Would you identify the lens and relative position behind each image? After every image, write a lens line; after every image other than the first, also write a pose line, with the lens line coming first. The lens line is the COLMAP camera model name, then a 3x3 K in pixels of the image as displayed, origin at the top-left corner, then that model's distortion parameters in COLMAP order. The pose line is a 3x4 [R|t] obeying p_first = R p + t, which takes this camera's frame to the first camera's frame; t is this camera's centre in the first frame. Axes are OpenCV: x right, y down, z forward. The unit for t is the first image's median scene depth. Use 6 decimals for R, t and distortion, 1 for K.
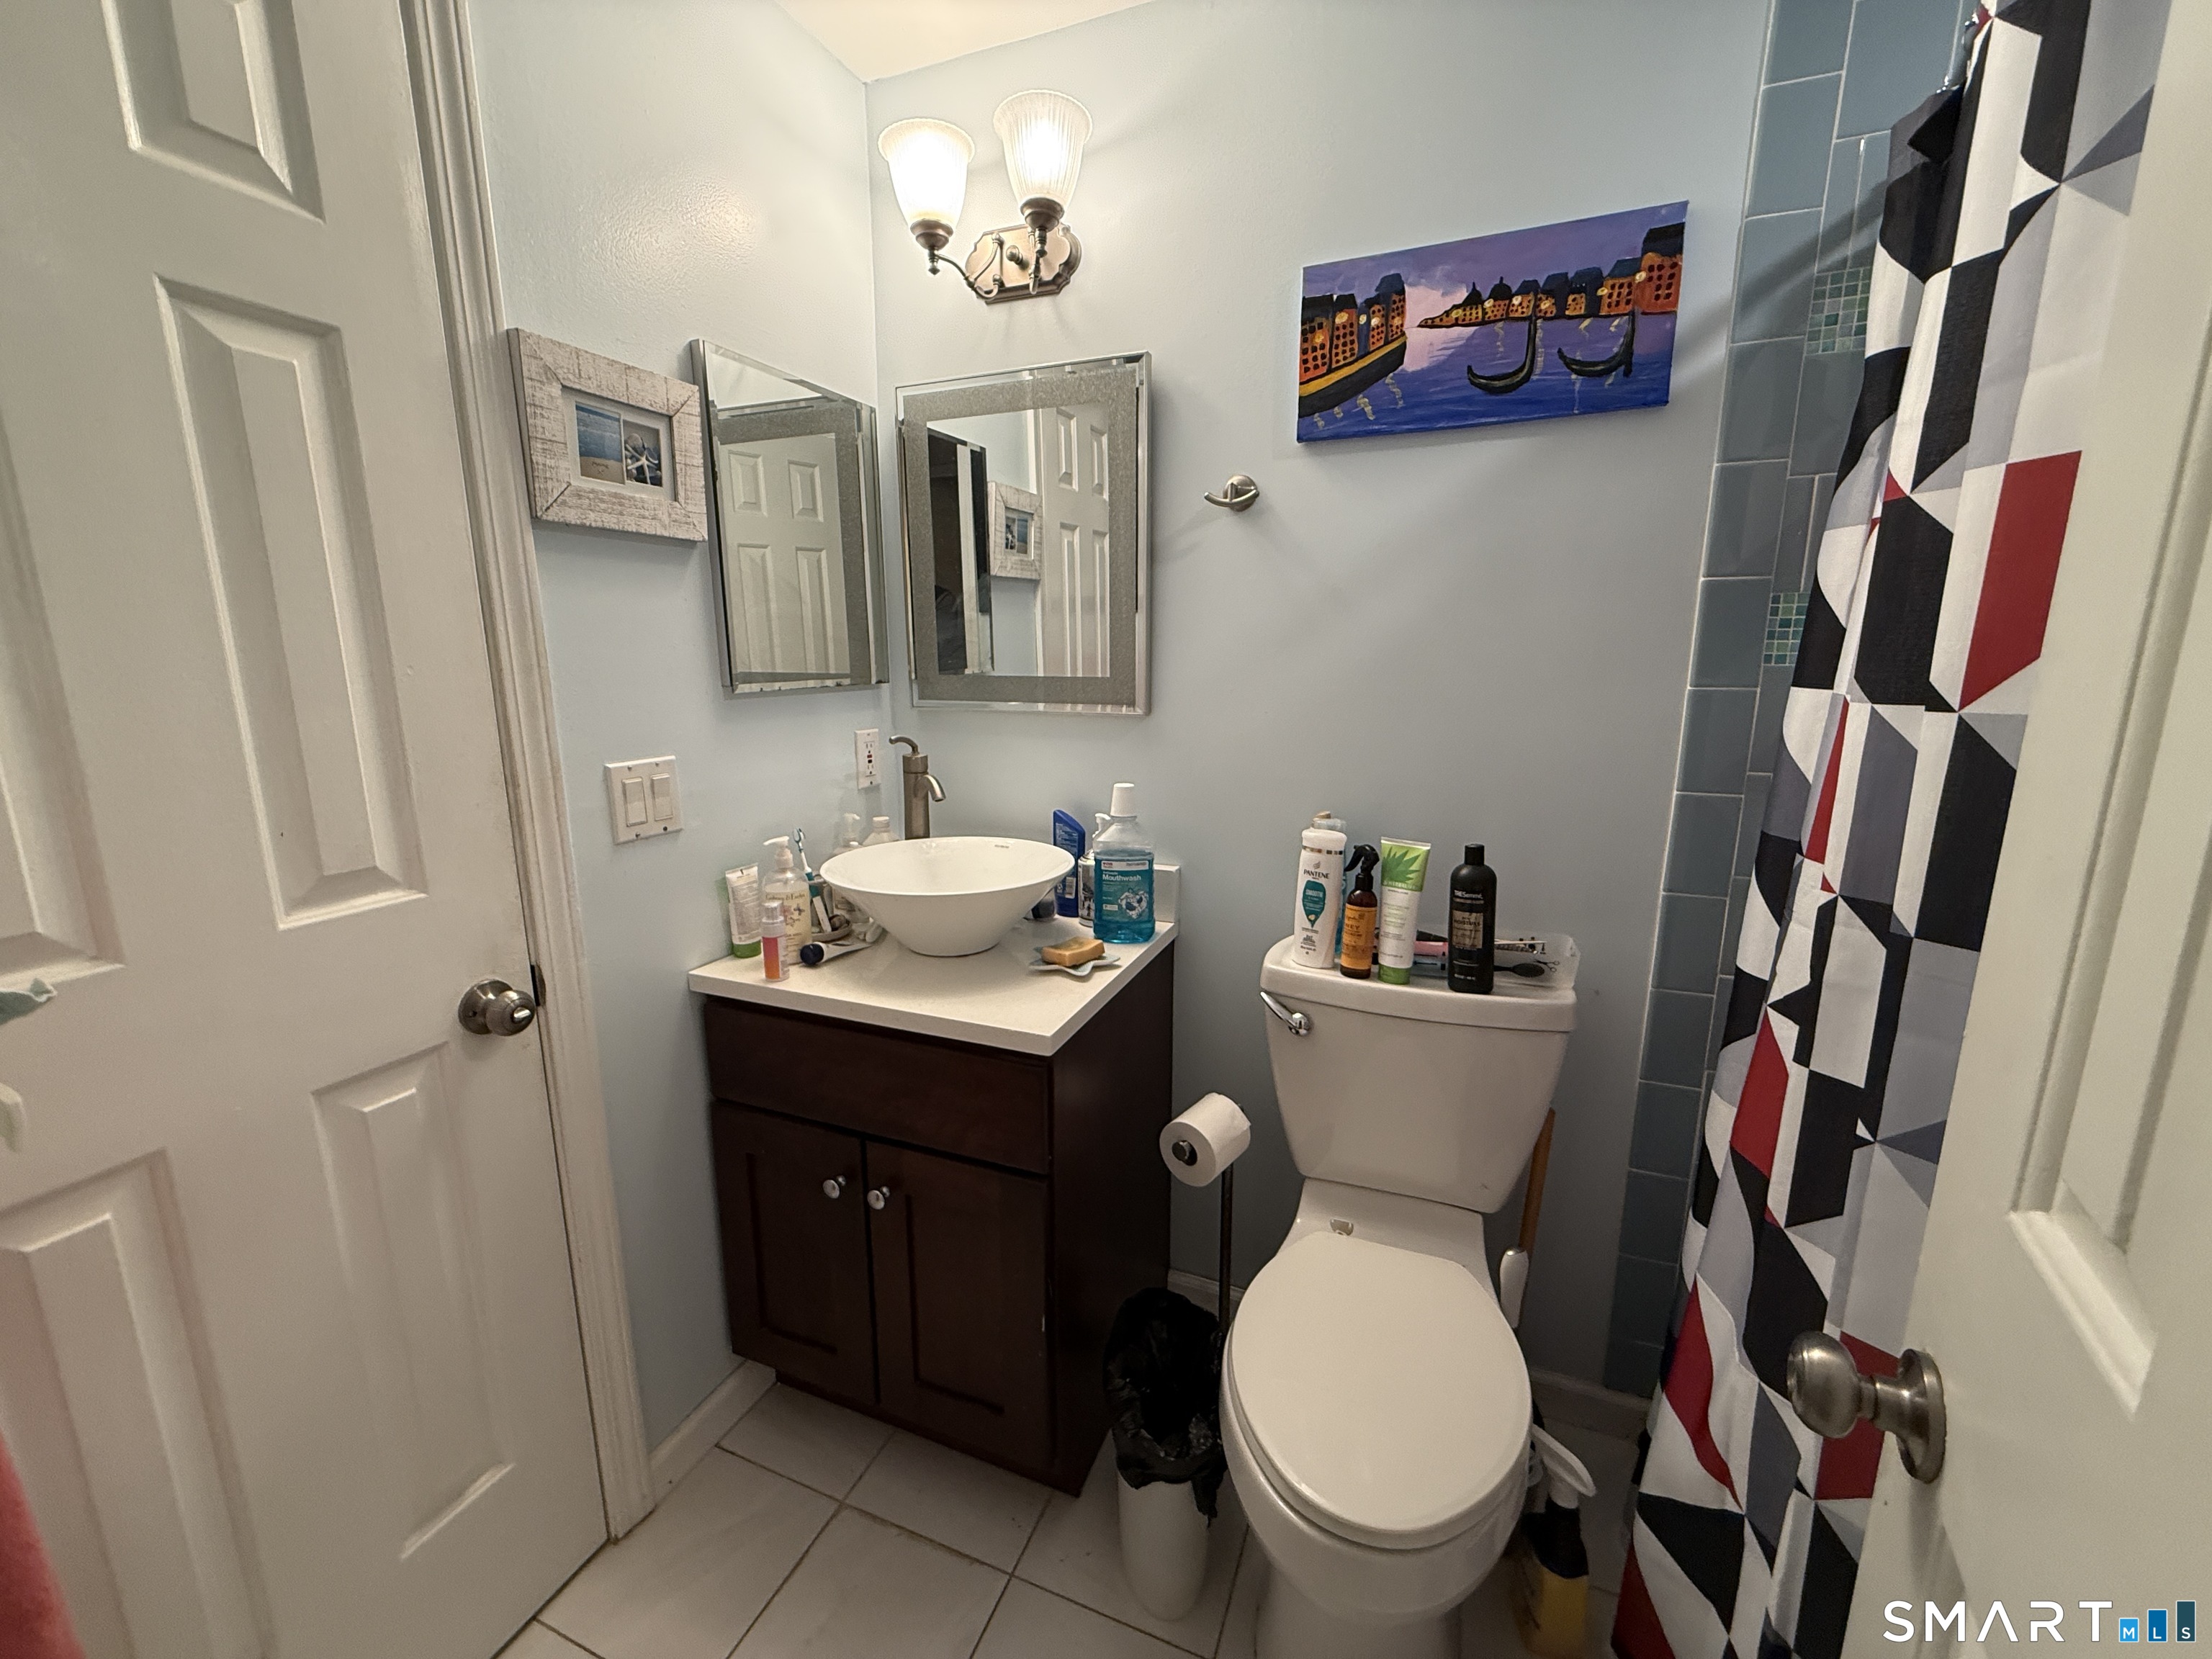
lens RADIAL K [[880.3, 0, 1102.3], [0, 880.3, 827.7], [0, 0, 1]] dist [-0.000005, 0.000171]
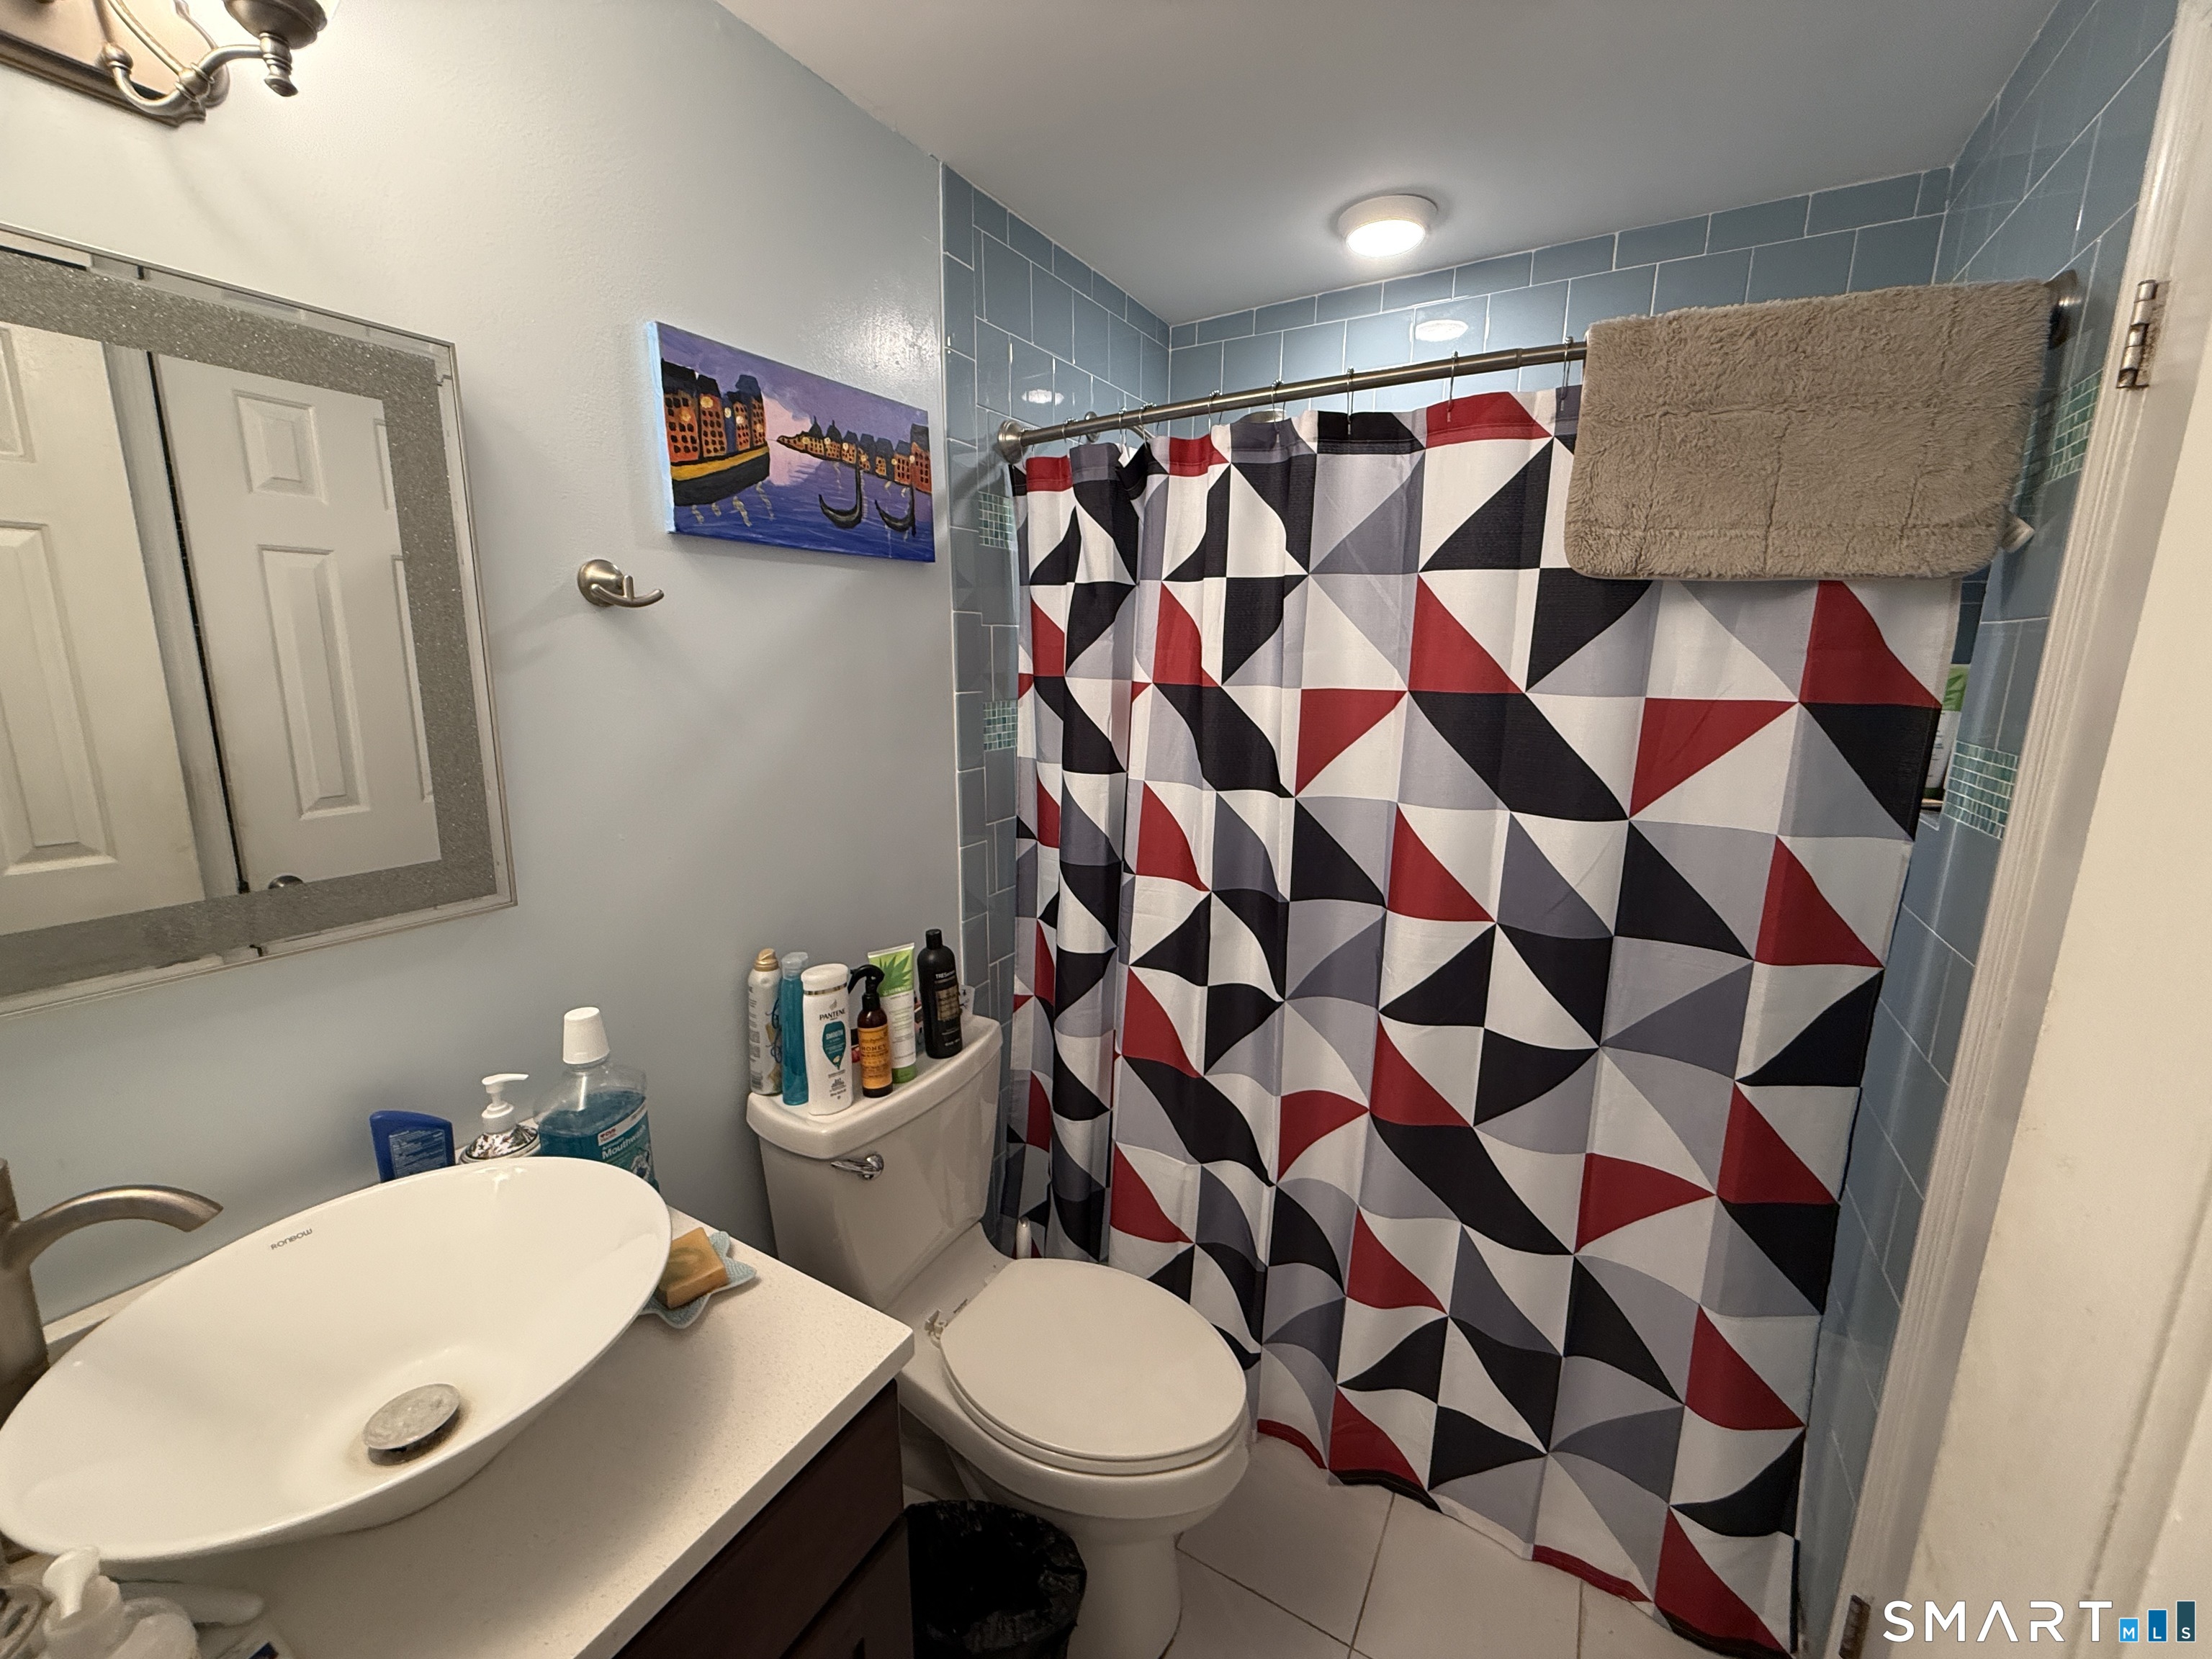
lens RADIAL K [[880.3, 0, 1089.8], [0, 880.3, 827.0], [0, 0, 1]] dist [-0.000005, 0.000171]
pose [[0.157028, -0.190253, 0.969095, -0.596415], [0.184653, 0.969620, 0.160436, -0.245361], [-0.970178, 0.153754, 0.187389, 0.540904]]
